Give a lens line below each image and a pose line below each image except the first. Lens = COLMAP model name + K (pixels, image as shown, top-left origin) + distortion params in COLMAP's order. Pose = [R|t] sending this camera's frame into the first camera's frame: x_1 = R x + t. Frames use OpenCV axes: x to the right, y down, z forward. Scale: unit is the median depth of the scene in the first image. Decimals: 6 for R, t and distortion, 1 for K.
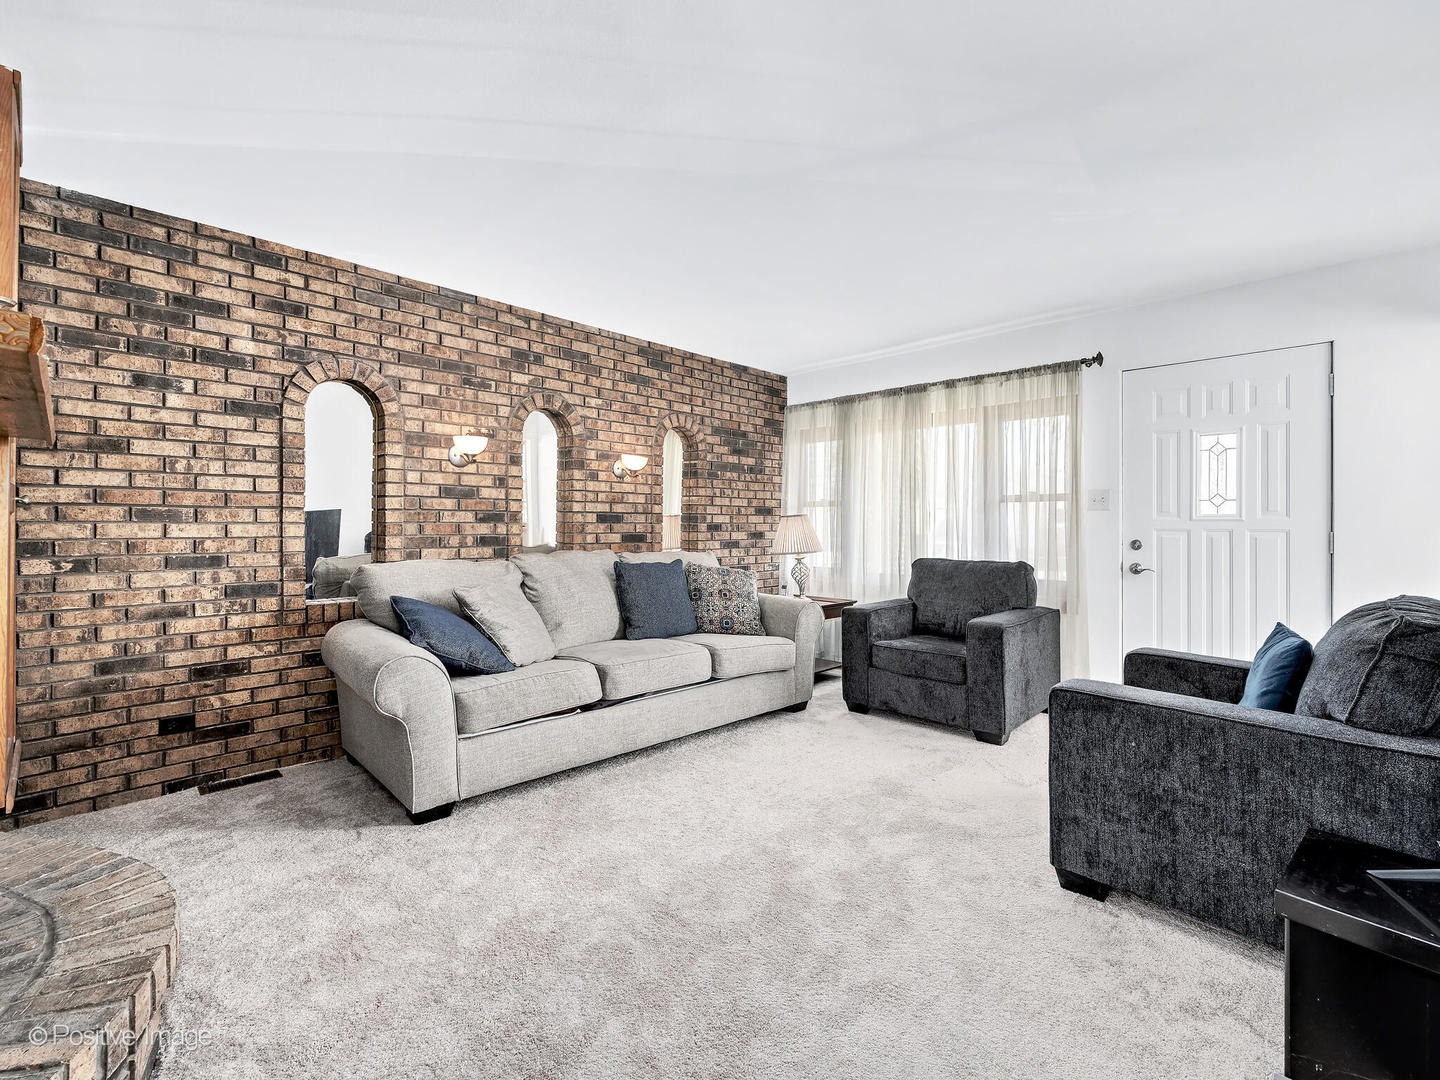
lens RADIAL K [[624.3, 0, 712.8], [0, 624.3, 525.6], [0, 0, 1]] dist [0.001718, -0.001230]
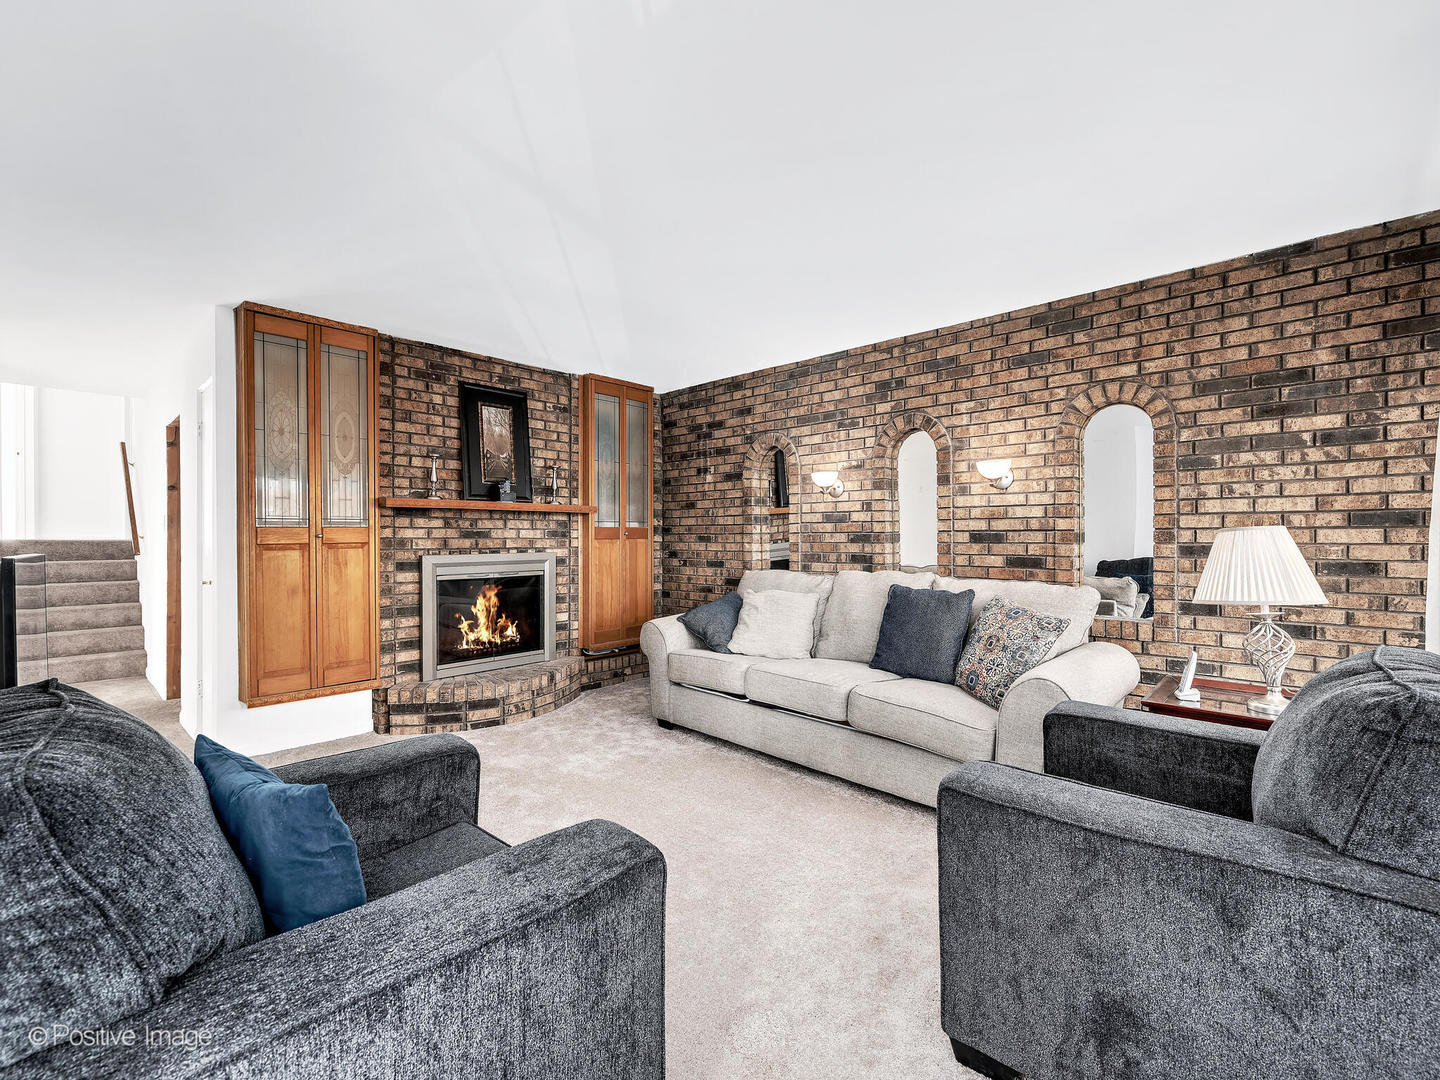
lens RADIAL K [[582.8, 0, 711.4], [0, 582.8, 545.1], [0, 0, 1]] dist [-0.000593, -0.000187]
pose [[0.080850, 0.005171, -0.996713, 0.664750], [-0.003895, 0.999981, 0.004872, -0.004245], [0.996719, 0.003488, 0.080868, 0.627278]]
